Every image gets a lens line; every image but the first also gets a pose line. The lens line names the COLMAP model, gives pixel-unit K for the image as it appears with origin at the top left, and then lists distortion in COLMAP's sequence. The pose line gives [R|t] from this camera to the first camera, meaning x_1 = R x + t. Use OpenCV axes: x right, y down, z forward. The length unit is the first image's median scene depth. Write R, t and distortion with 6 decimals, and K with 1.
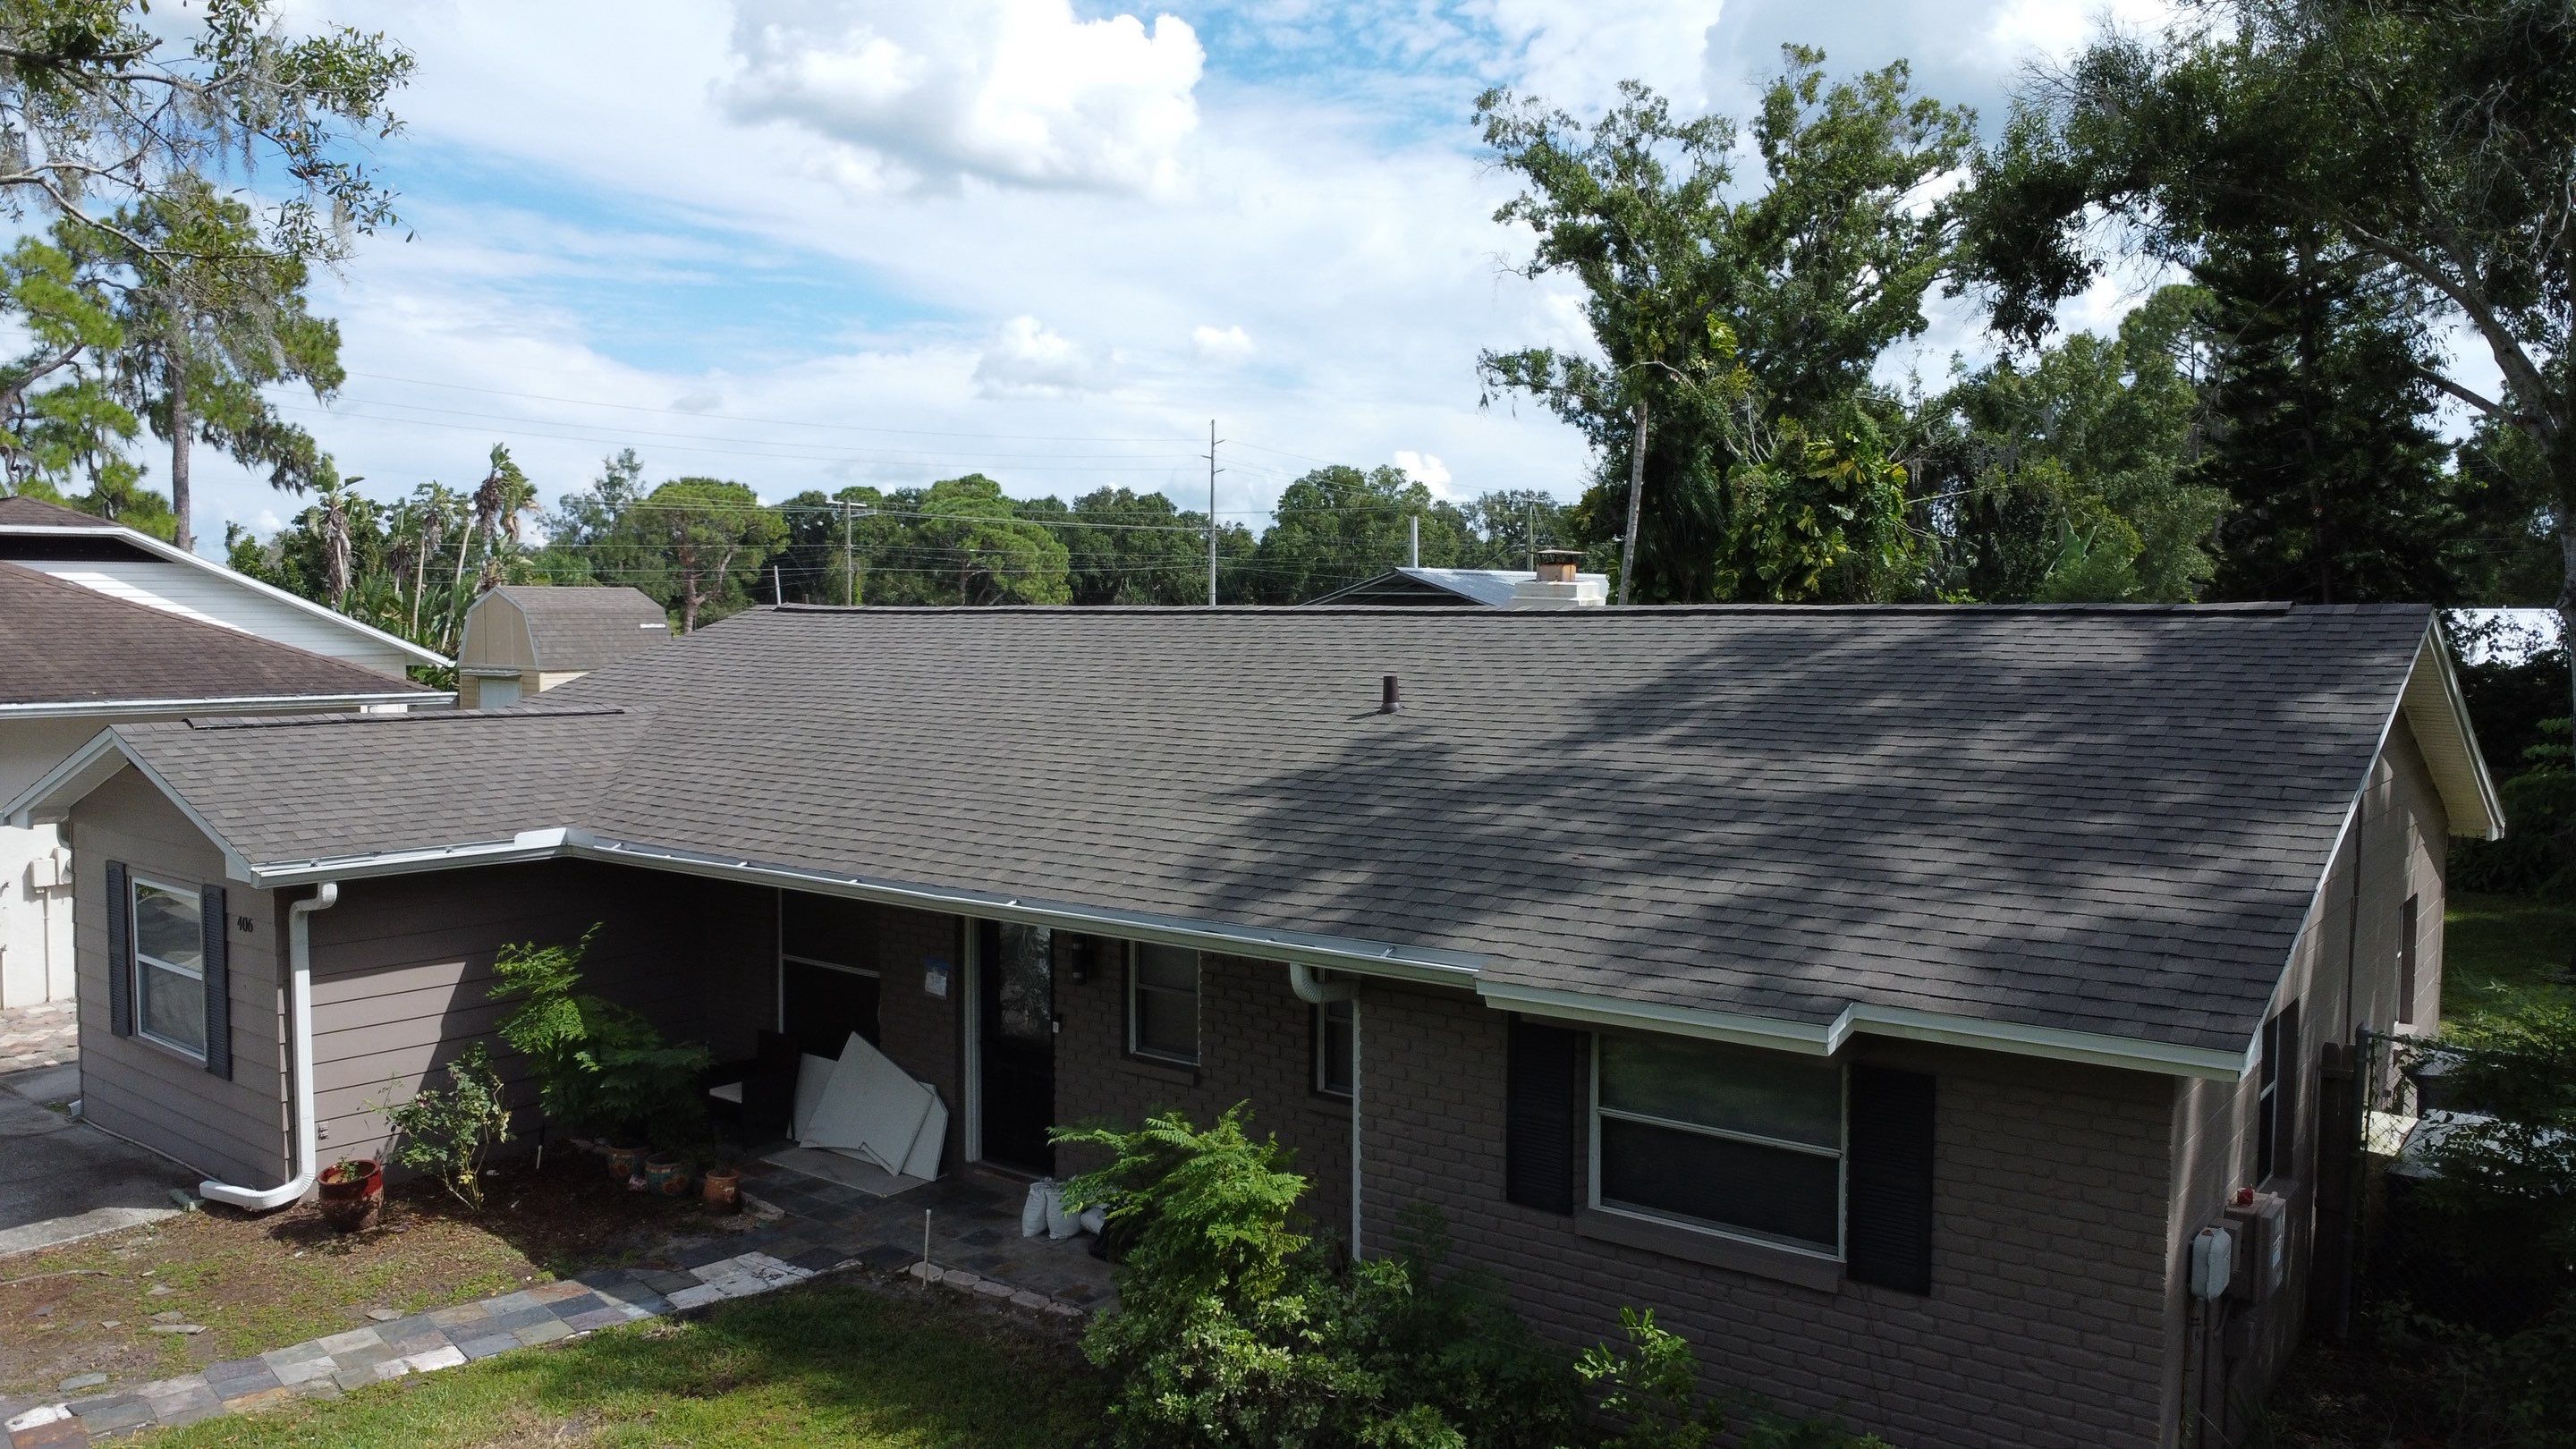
lens RADIAL K [[1864.8, 0, 1288.0], [0, 1864.8, 724.5], [0, 0, 1]] dist [-0.024017, -0.000635]
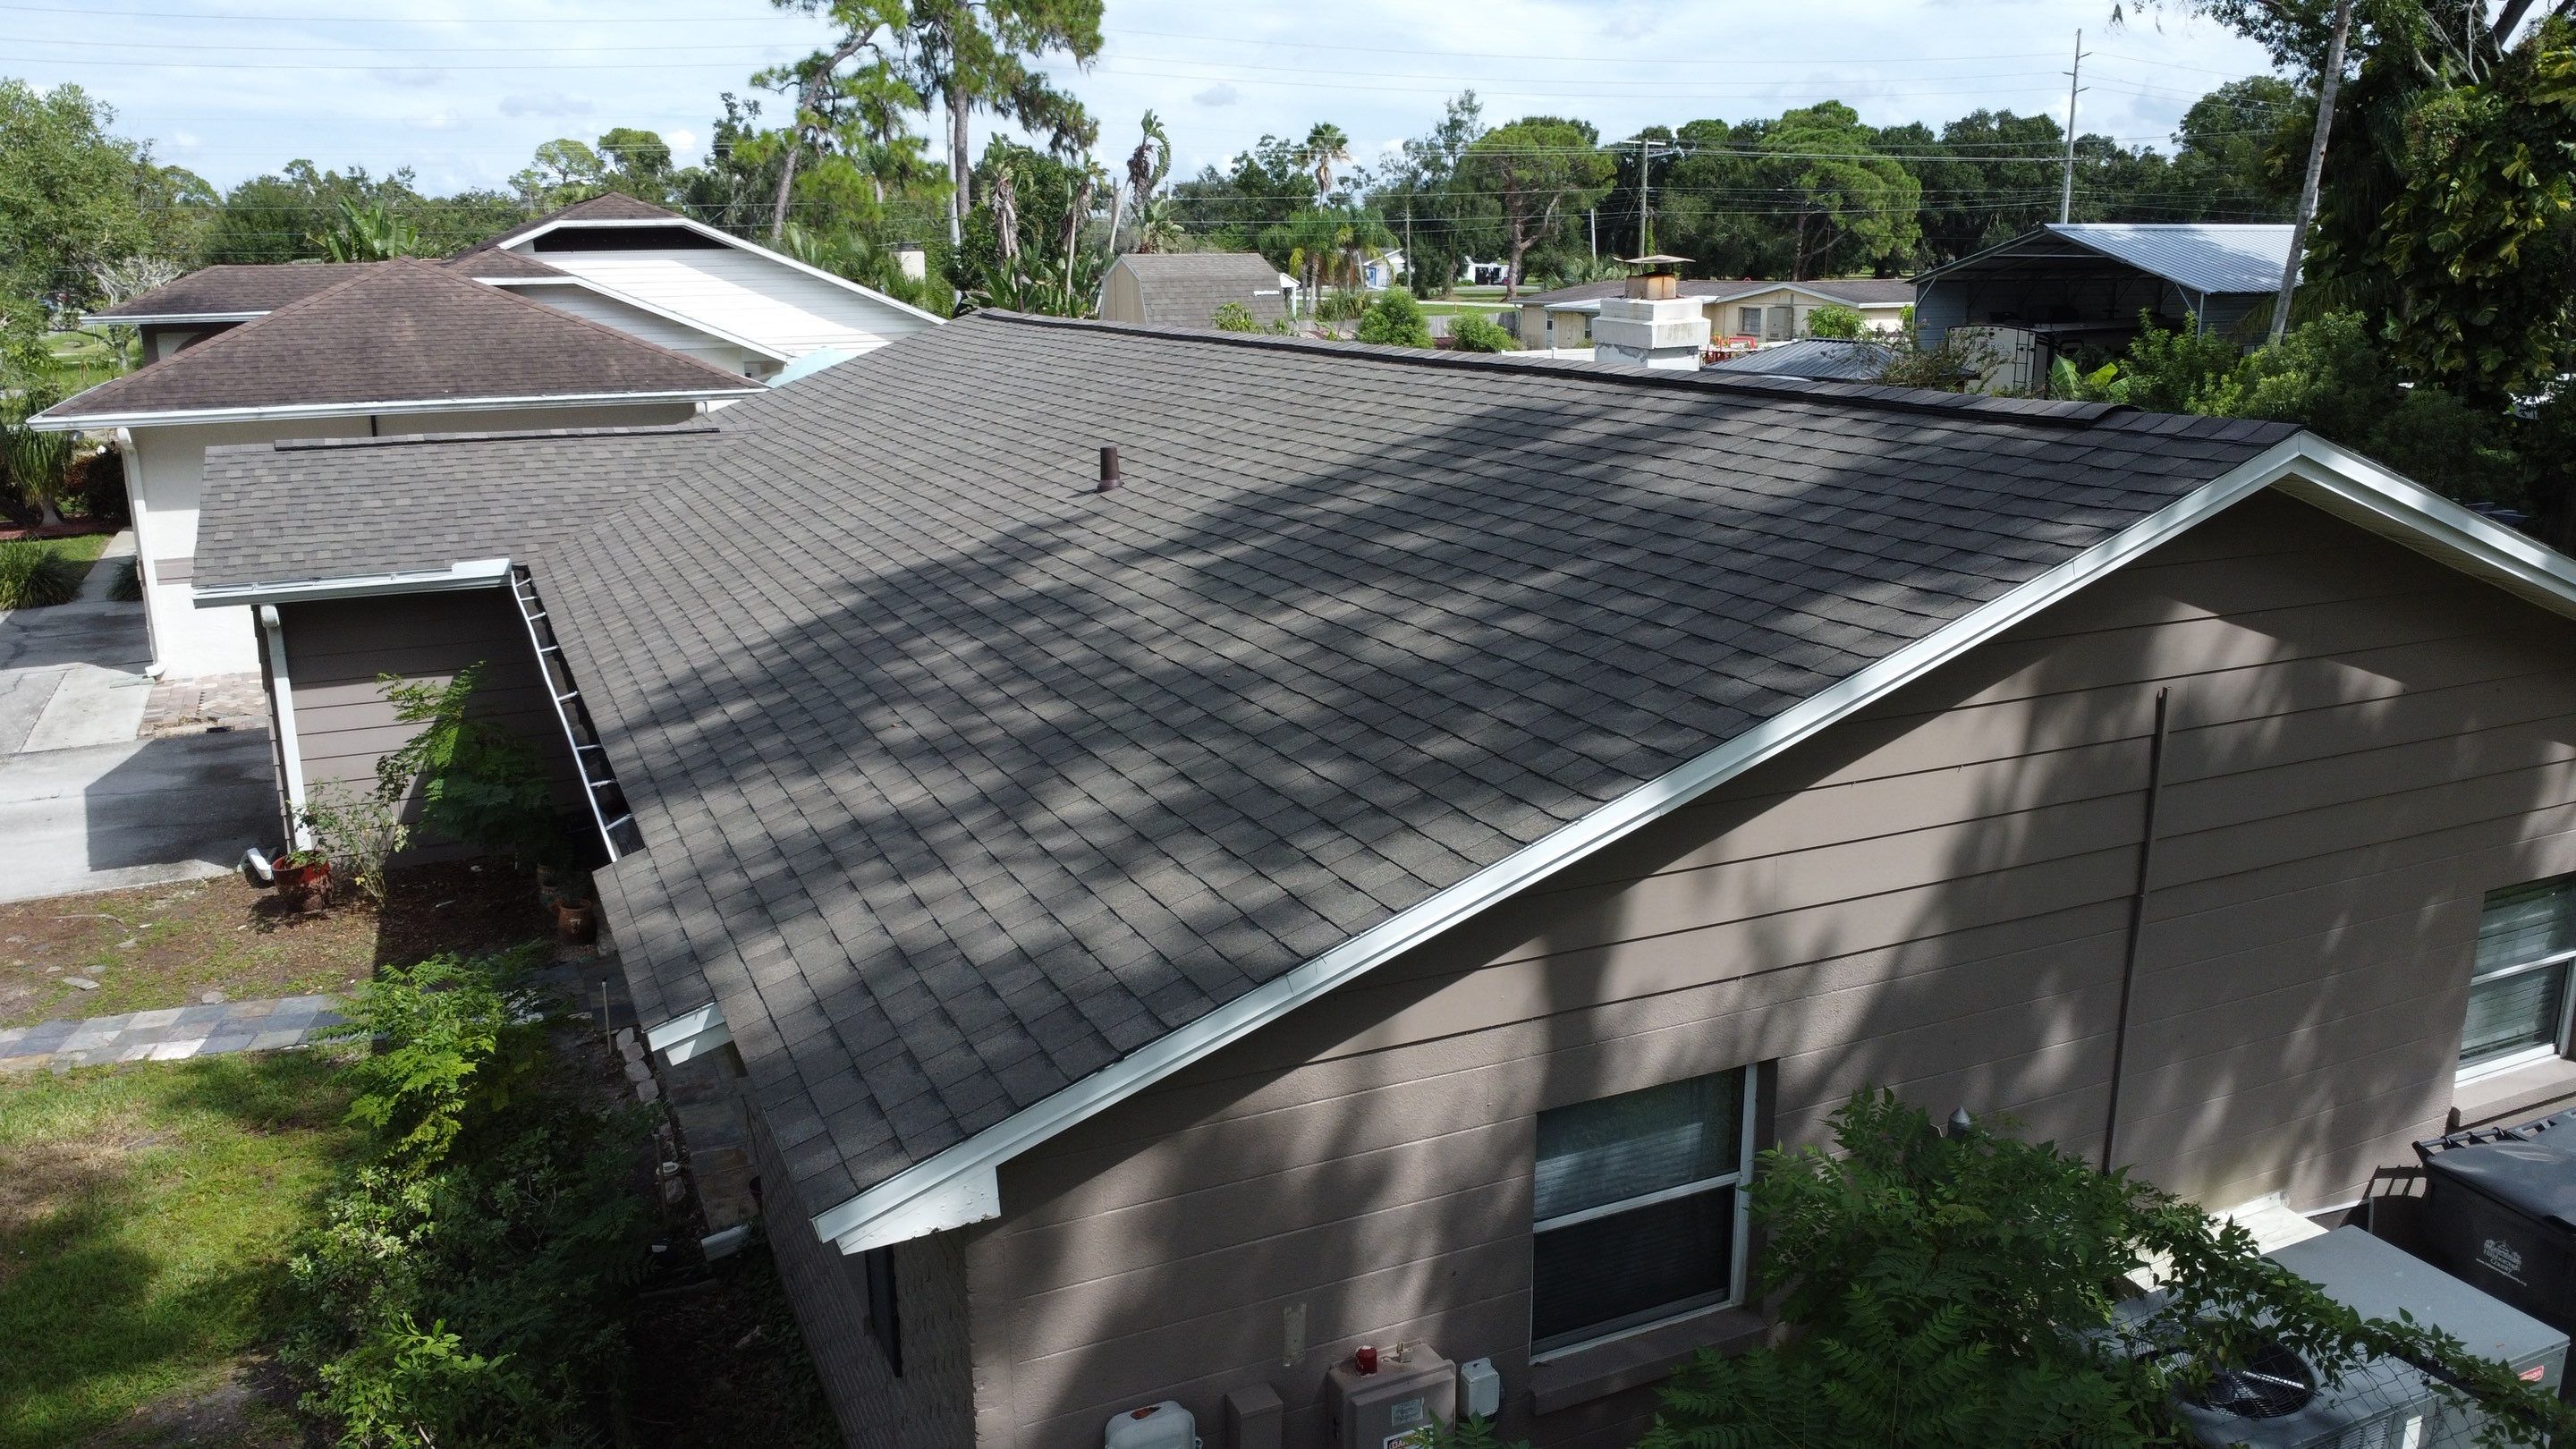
lens RADIAL K [[1864.8, 0, 1288.0], [0, 1864.8, 724.5], [0, 0, 1]] dist [-0.024017, -0.000635]
pose [[0.891458, 0.102703, -0.441311, 0.092637], [-0.017374, 0.981004, 0.193206, -0.012187], [0.452771, -0.164568, 0.876308, 0.052171]]
